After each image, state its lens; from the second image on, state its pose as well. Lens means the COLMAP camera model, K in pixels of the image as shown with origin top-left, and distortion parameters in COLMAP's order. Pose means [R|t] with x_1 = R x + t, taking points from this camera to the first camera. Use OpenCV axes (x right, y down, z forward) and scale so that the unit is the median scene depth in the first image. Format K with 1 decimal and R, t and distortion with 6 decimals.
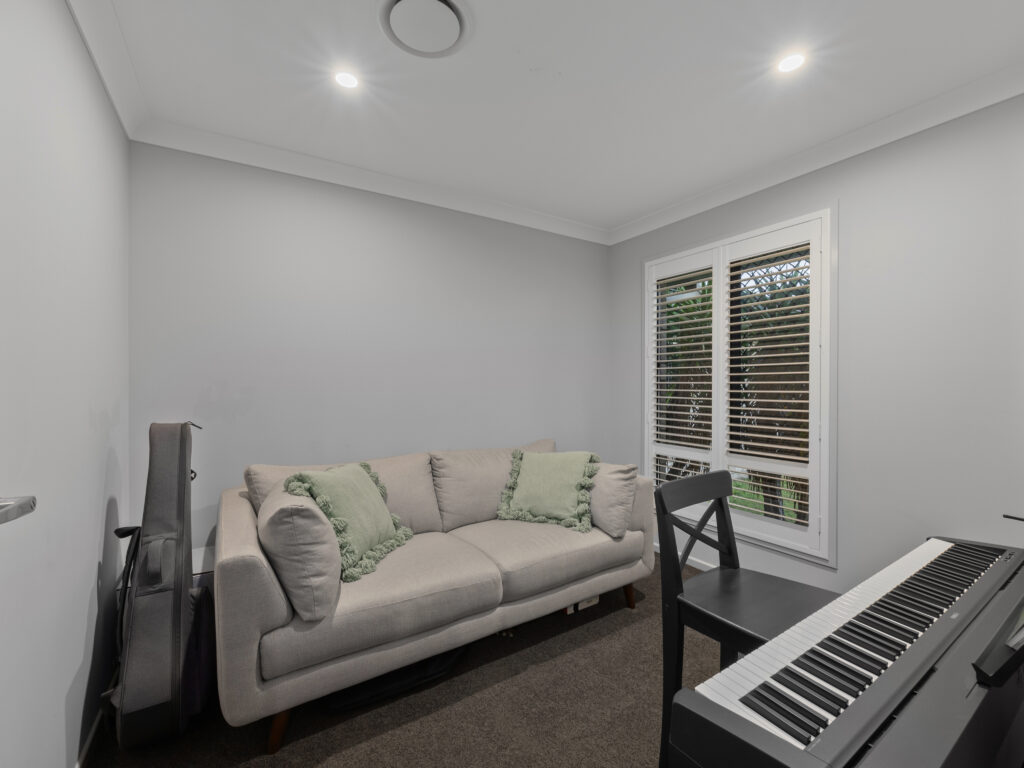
lens RADIAL K [[424.0, 0, 492.6], [0, 424.0, 387.3], [0, 0, 1]] dist [0.000144, 0.000011]
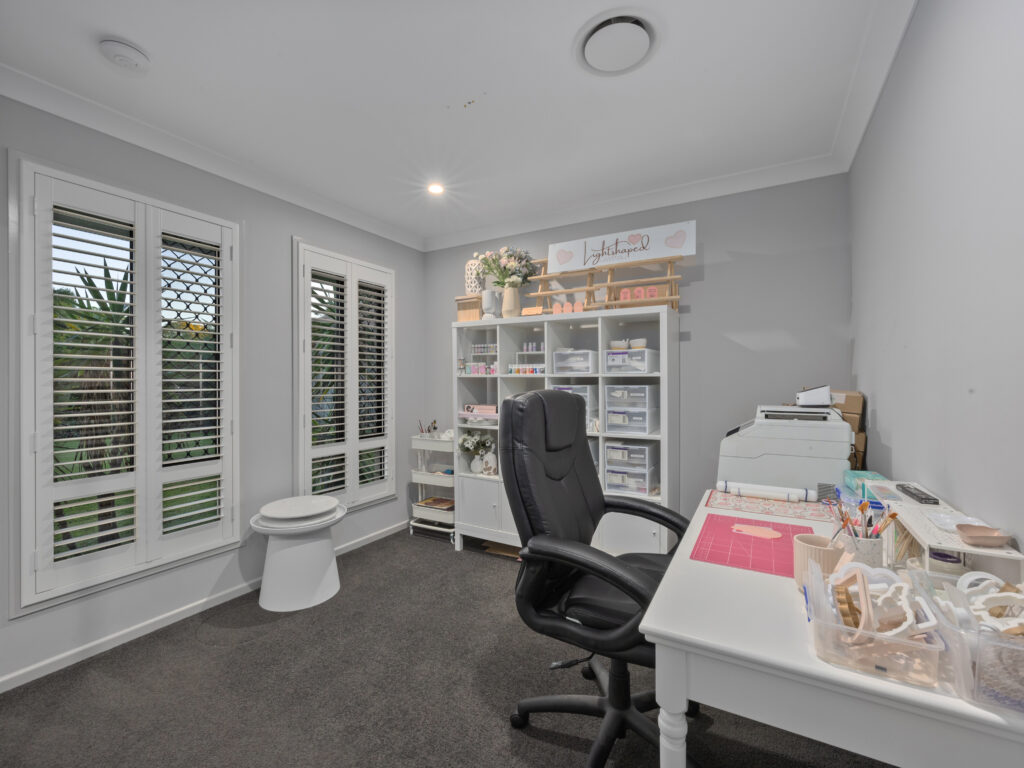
lens RADIAL K [[439.8, 0, 518.7], [0, 439.8, 379.9], [0, 0, 1]] dist [-0.000103, 0.000020]
pose [[-0.489212, 0.005720, 0.872146, -0.702184], [0.009662, 0.999953, -0.001139, -0.006201], [-0.872111, 0.007869, -0.489244, 1.145784]]
